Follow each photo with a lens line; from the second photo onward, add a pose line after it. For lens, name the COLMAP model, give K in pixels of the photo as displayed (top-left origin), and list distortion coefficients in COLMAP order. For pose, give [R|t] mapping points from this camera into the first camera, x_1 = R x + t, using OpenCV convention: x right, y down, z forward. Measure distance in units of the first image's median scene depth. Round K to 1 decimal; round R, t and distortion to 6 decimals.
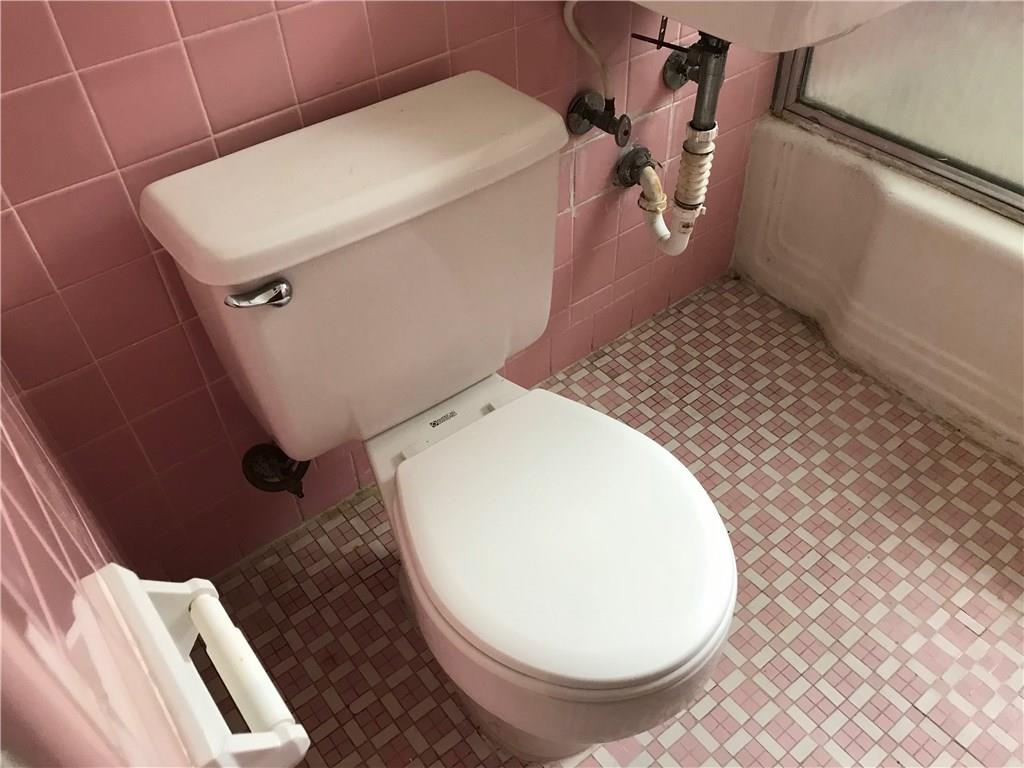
lens RADIAL K [[848.6, 0, 515.4], [0, 848.6, 383.6], [0, 0, 1]] dist [0.038886, 0.002681]
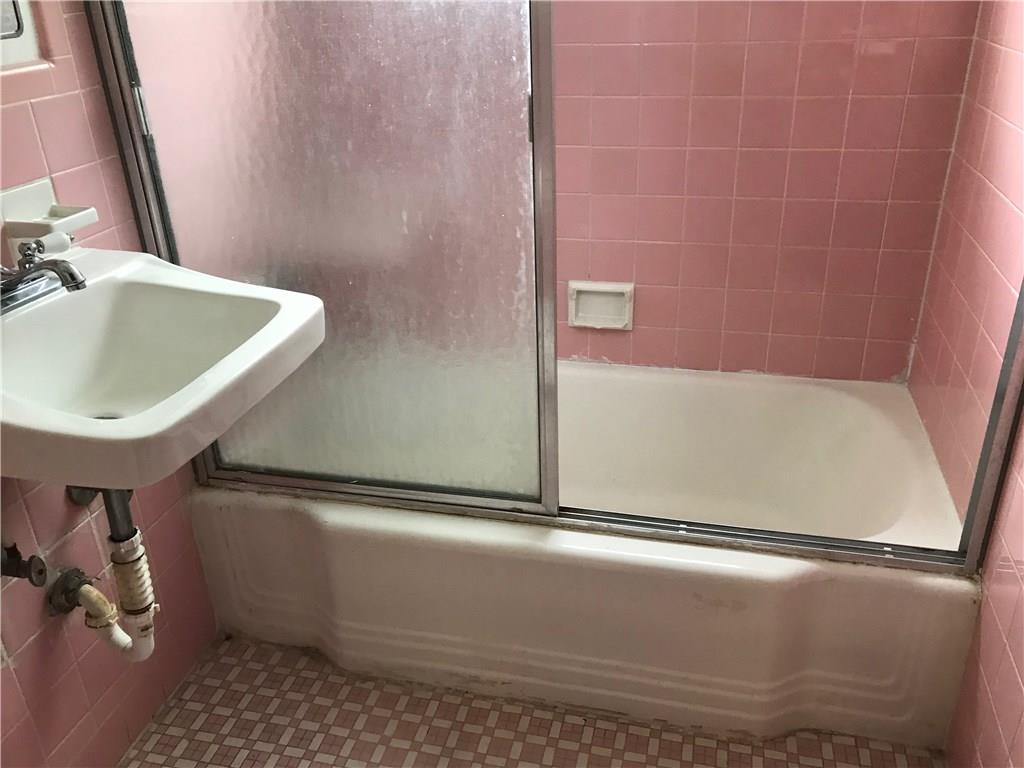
lens RADIAL K [[848.6, 0, 511.6], [0, 848.6, 383.5], [0, 0, 1]] dist [0.038886, 0.002681]
pose [[0.789989, -0.260121, 0.555206, 0.057506], [0.433699, 0.877161, -0.206138, -0.045296], [-0.433385, 0.403639, 0.805762, -0.077984]]
